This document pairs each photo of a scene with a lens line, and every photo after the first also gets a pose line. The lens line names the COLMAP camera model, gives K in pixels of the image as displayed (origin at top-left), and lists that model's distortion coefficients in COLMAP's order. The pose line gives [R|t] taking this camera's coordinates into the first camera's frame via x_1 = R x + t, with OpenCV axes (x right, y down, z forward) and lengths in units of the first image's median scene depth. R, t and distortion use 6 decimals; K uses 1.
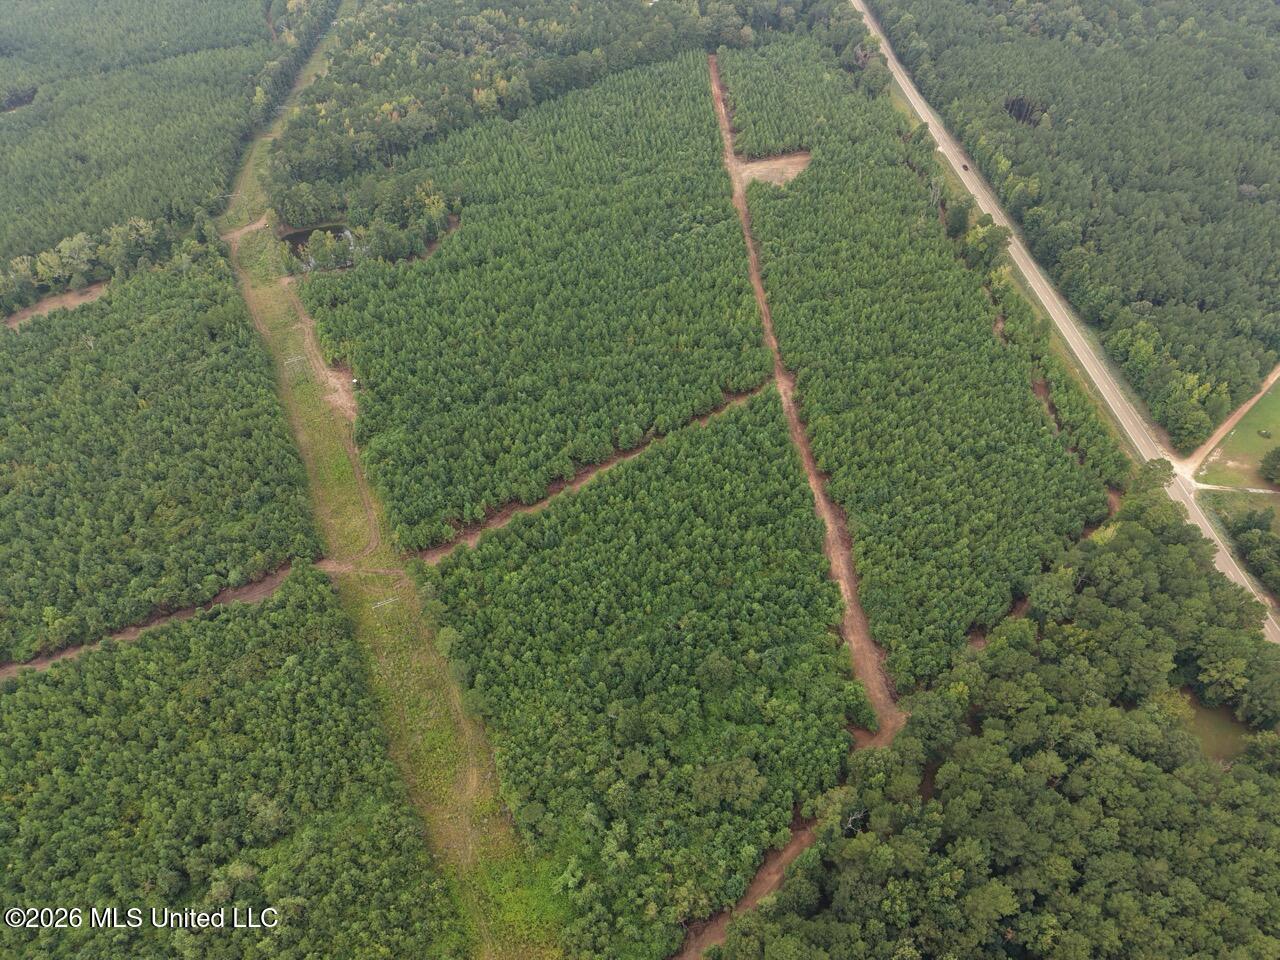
lens RADIAL K [[854.5, 0, 640.6], [0, 854.5, 483.0], [0, 0, 1]] dist [0.028227, -0.028813]
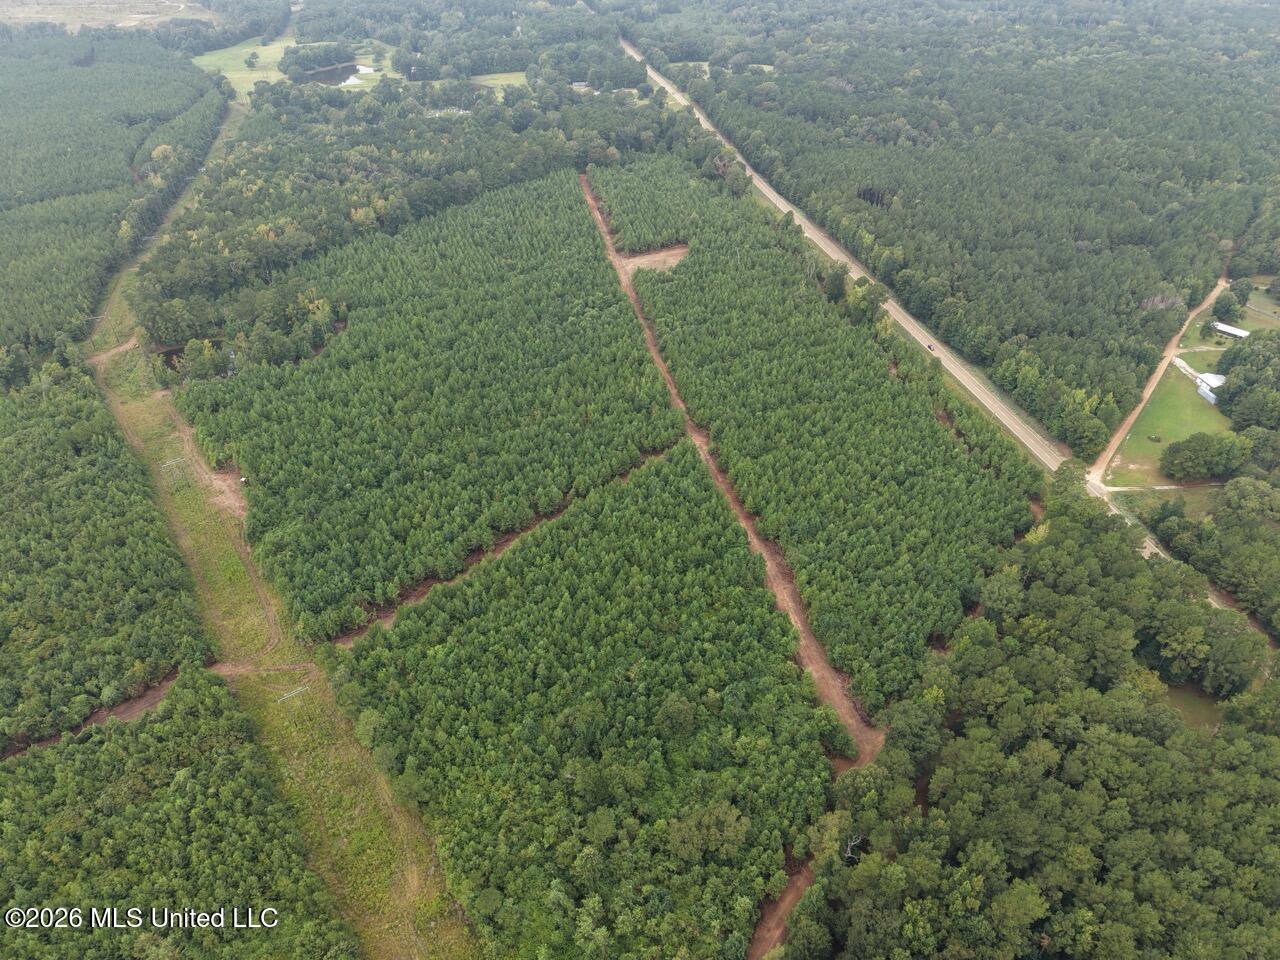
lens RADIAL K [[854.5, 0, 640.7], [0, 854.5, 482.4], [0, 0, 1]] dist [0.028227, -0.028813]
pose [[0.986992, -0.100499, 0.125488, -0.030821], [0.120033, 0.979903, -0.159318, 0.095557], [-0.106955, 0.172309, 0.979219, 0.057067]]
